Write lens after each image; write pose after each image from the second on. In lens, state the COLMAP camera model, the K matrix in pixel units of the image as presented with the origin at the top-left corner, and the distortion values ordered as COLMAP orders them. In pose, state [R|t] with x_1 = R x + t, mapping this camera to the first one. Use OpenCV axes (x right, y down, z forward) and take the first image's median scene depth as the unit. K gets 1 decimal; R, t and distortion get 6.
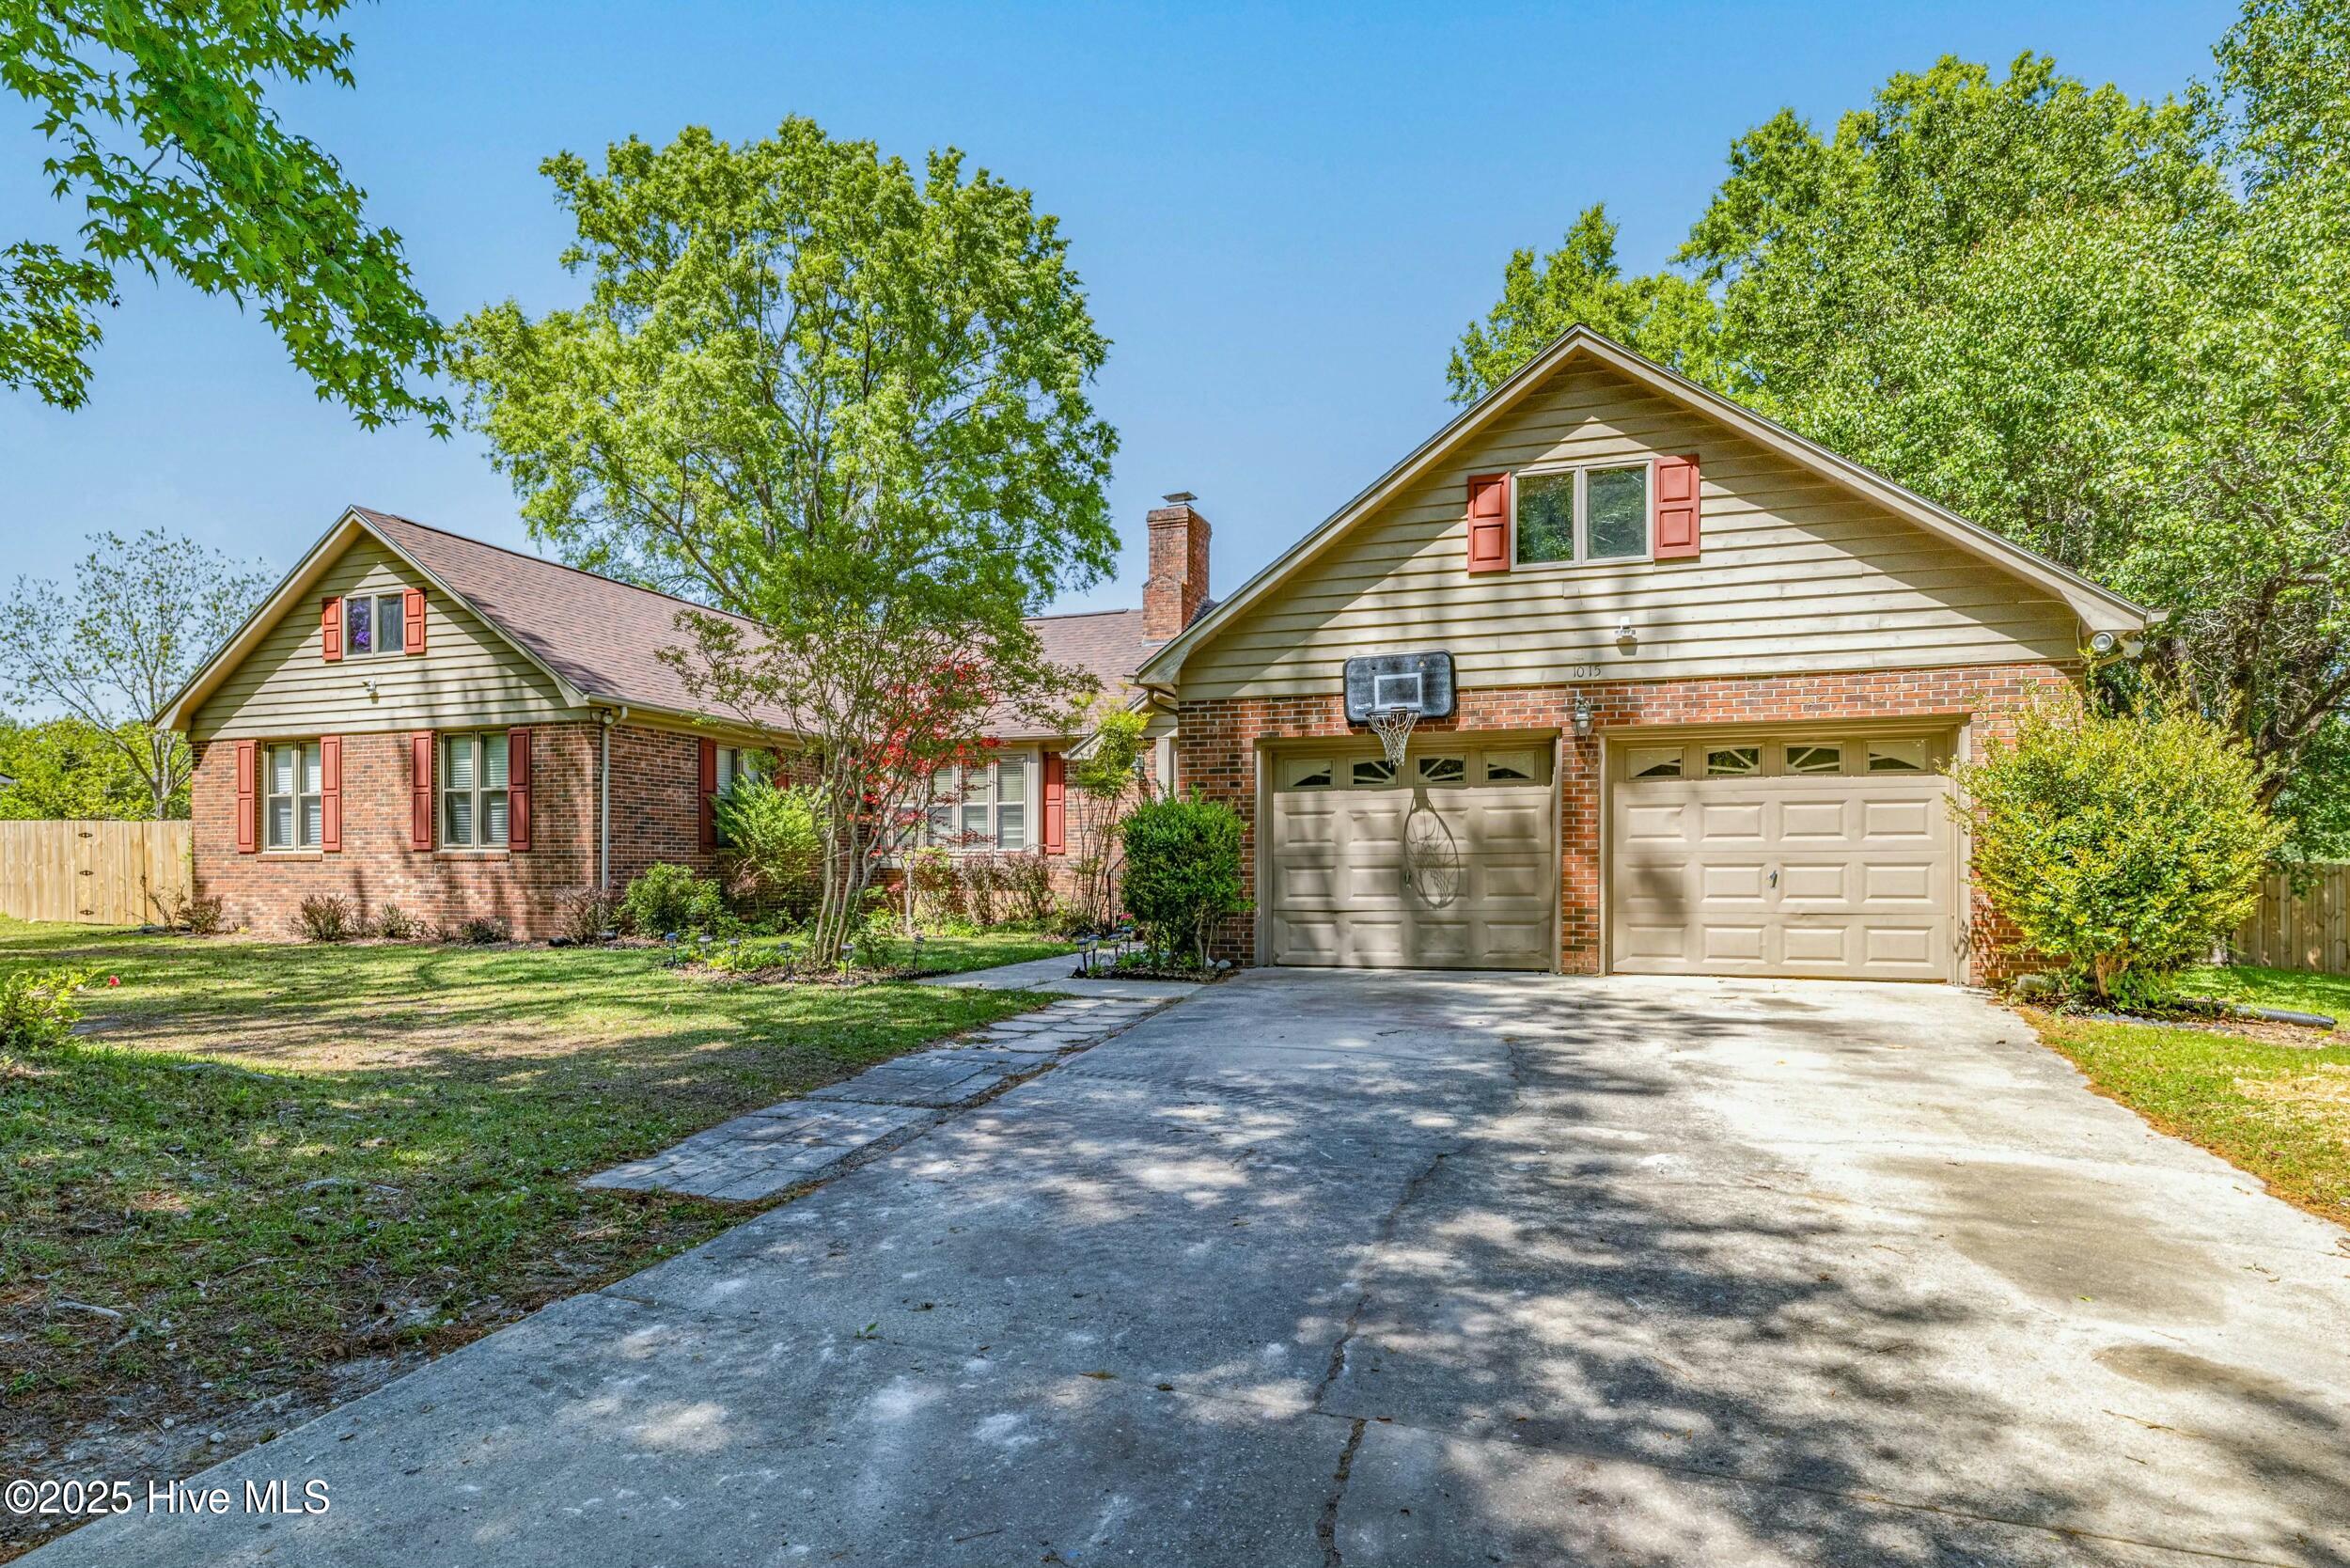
lens RADIAL K [[1244.9, 0, 1112.8], [0, 1244.9, 842.3], [0, 0, 1]] dist [0.000481, 0.000132]
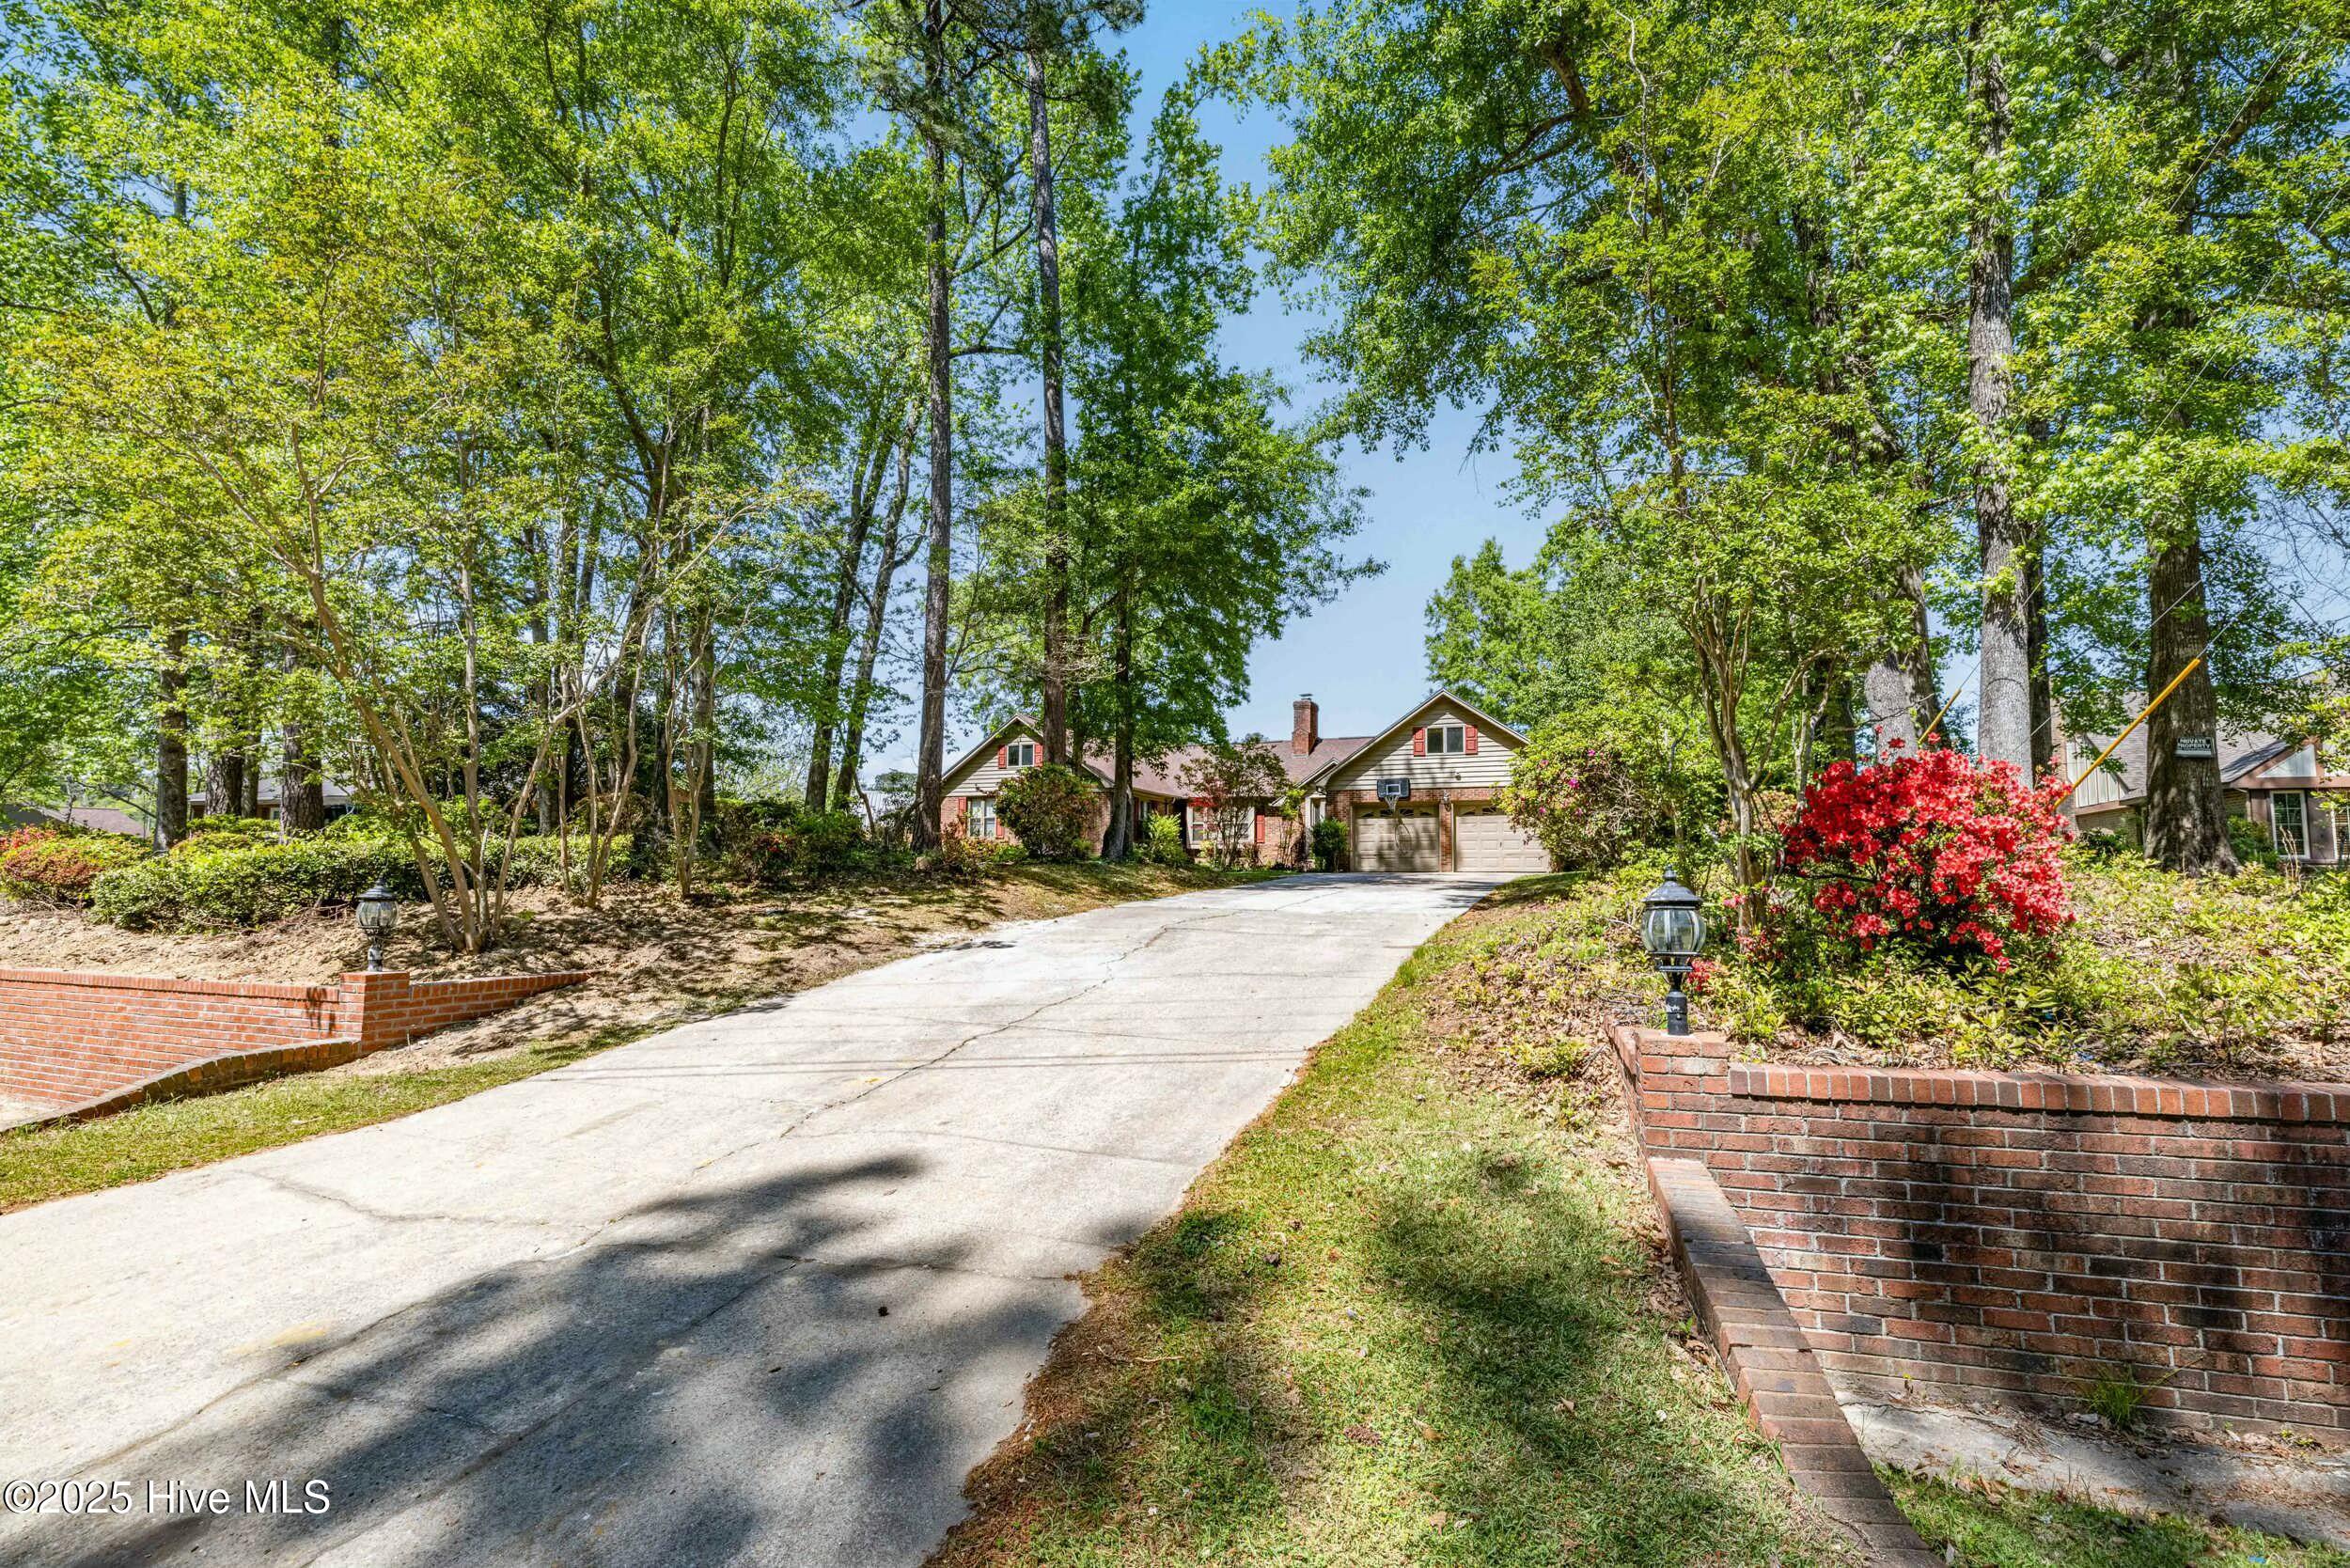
lens RADIAL K [[992.4, 0, 1175.0], [0, 992.4, 784.0], [0, 0, 1]] dist [-0.001638, -0.000521]
pose [[0.999923, 0.005235, -0.011214, -0.211915], [-0.006039, 0.997319, -0.072924, 0.040903], [0.010802, 0.072986, 0.997274, -1.075667]]
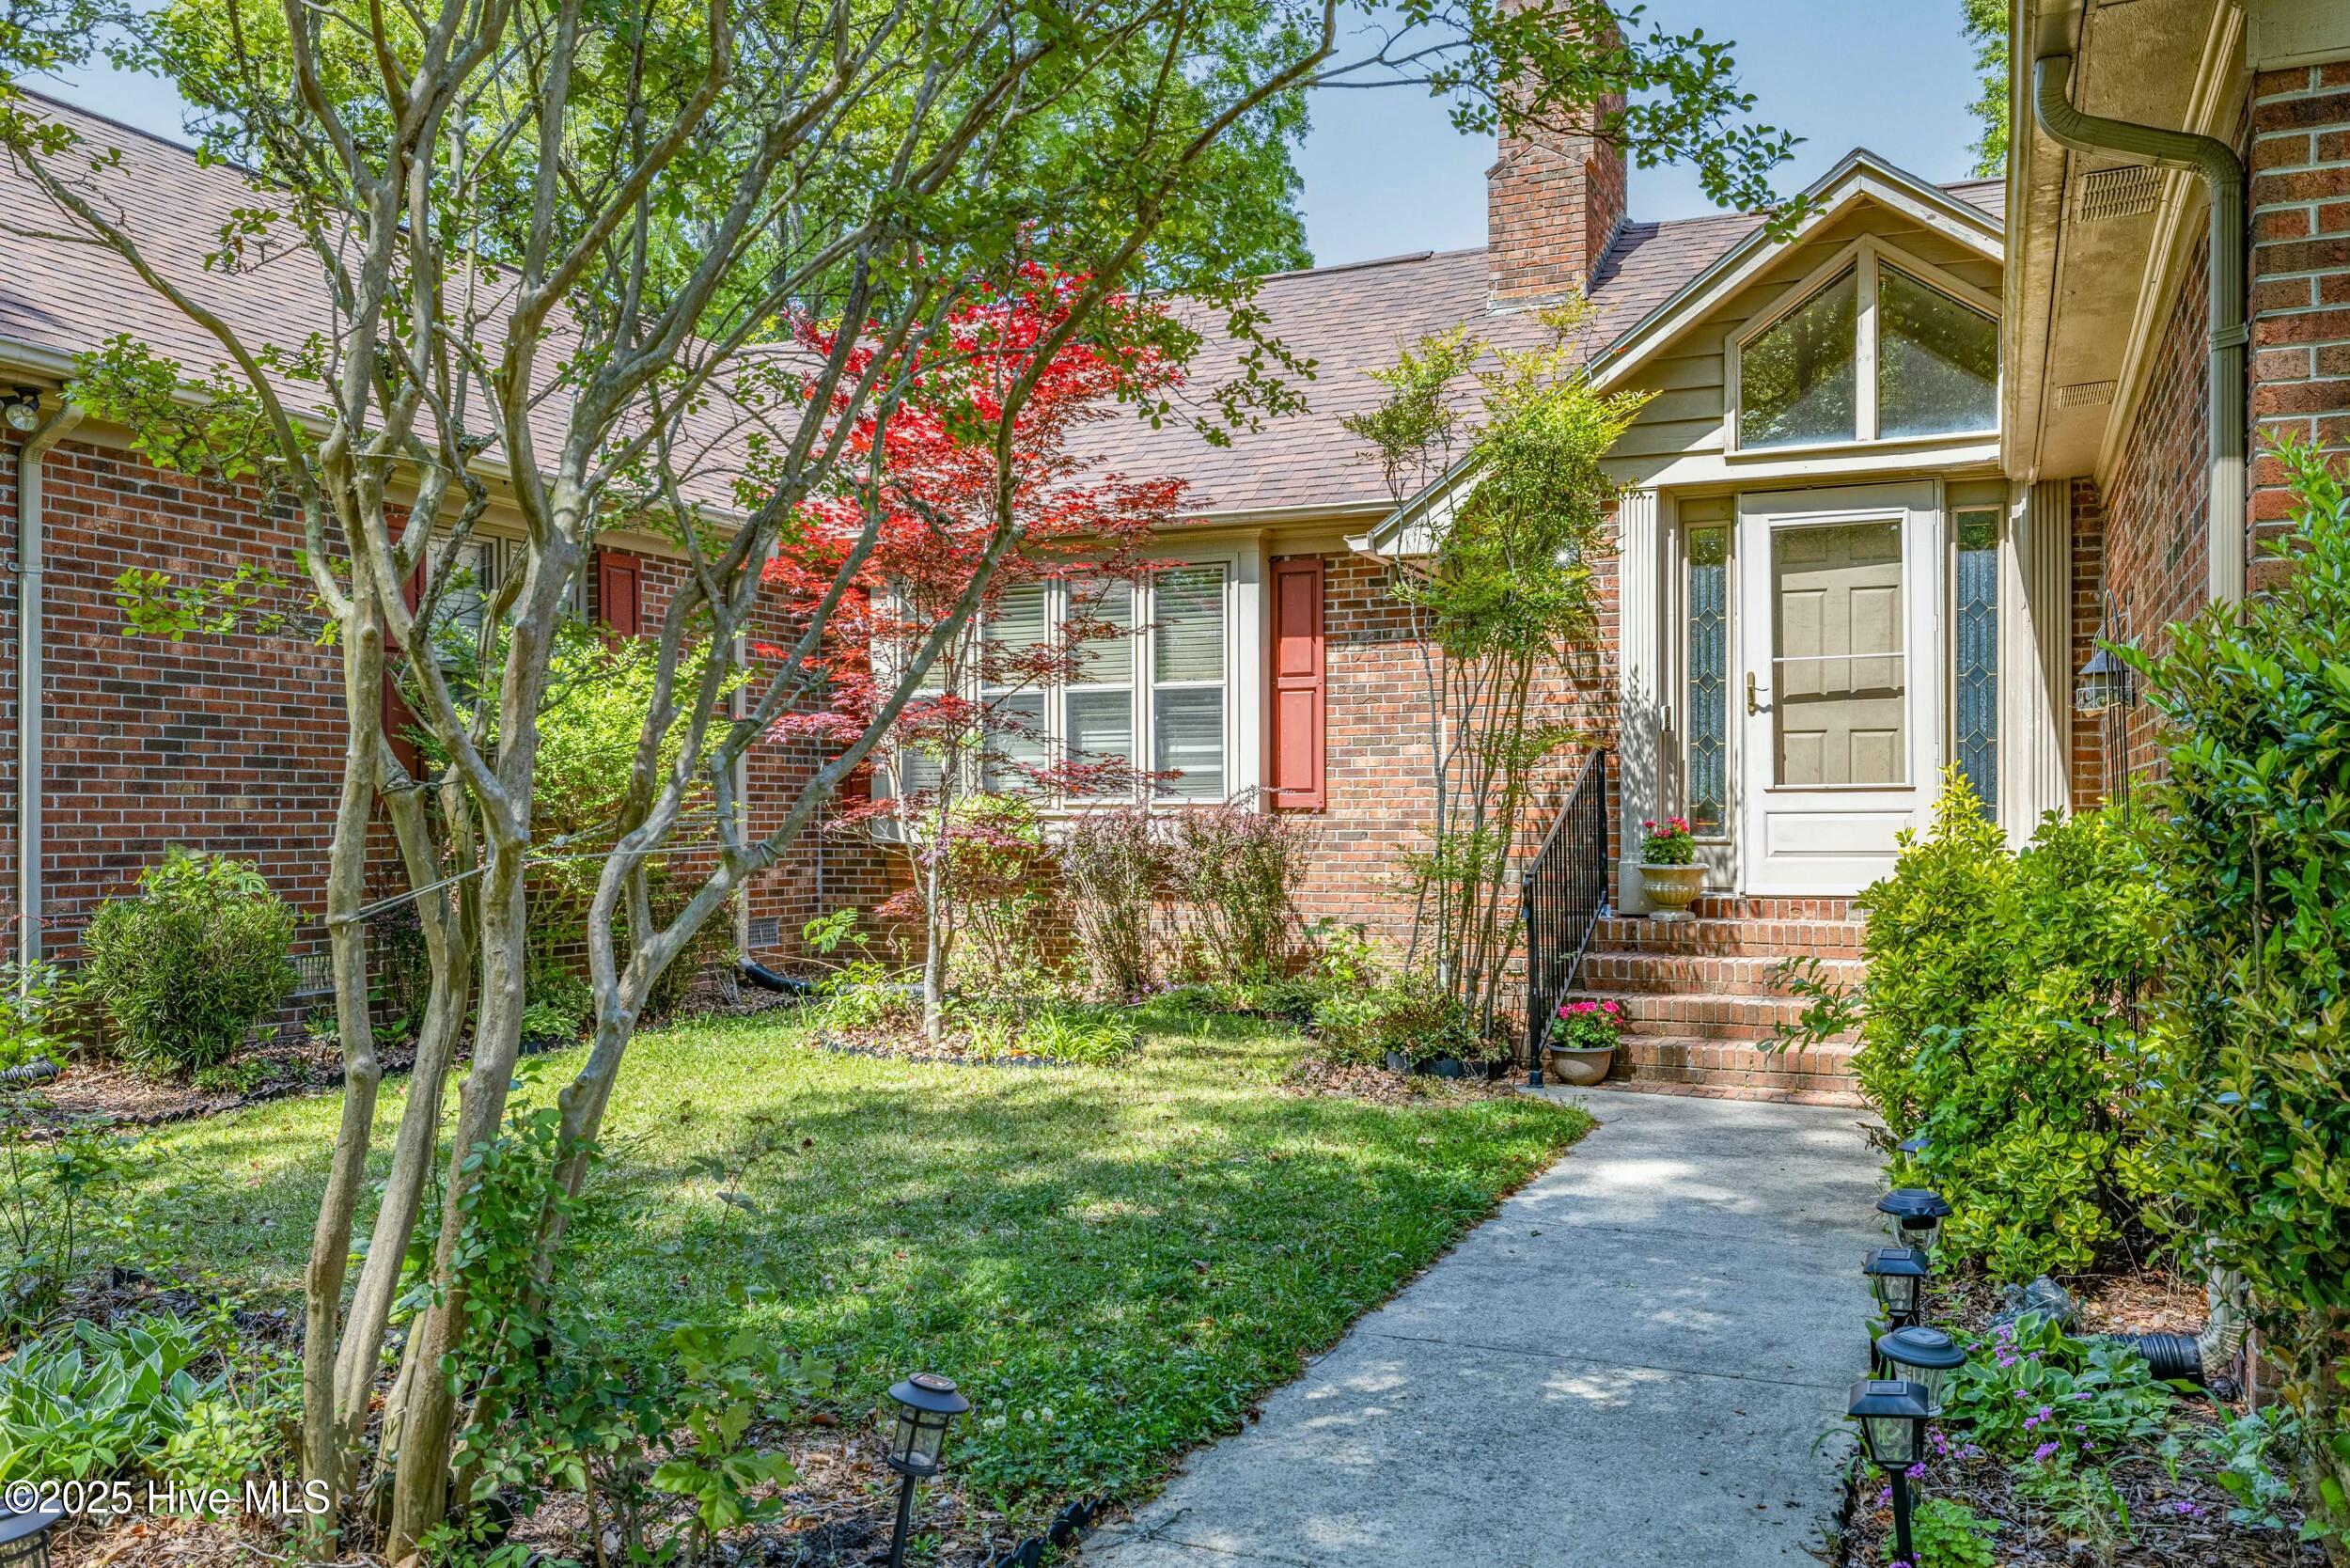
lens RADIAL K [[1703.8, 0, 1175.0], [0, 1703.8, 784.0], [0, 0, 1]] dist [0.000851, -0.000302]
pose [[0.999292, -0.001646, -0.037587, -0.071959], [0.001908, 0.999974, 0.006953, -0.003474], [0.037574, -0.007019, 0.999269, 0.491462]]
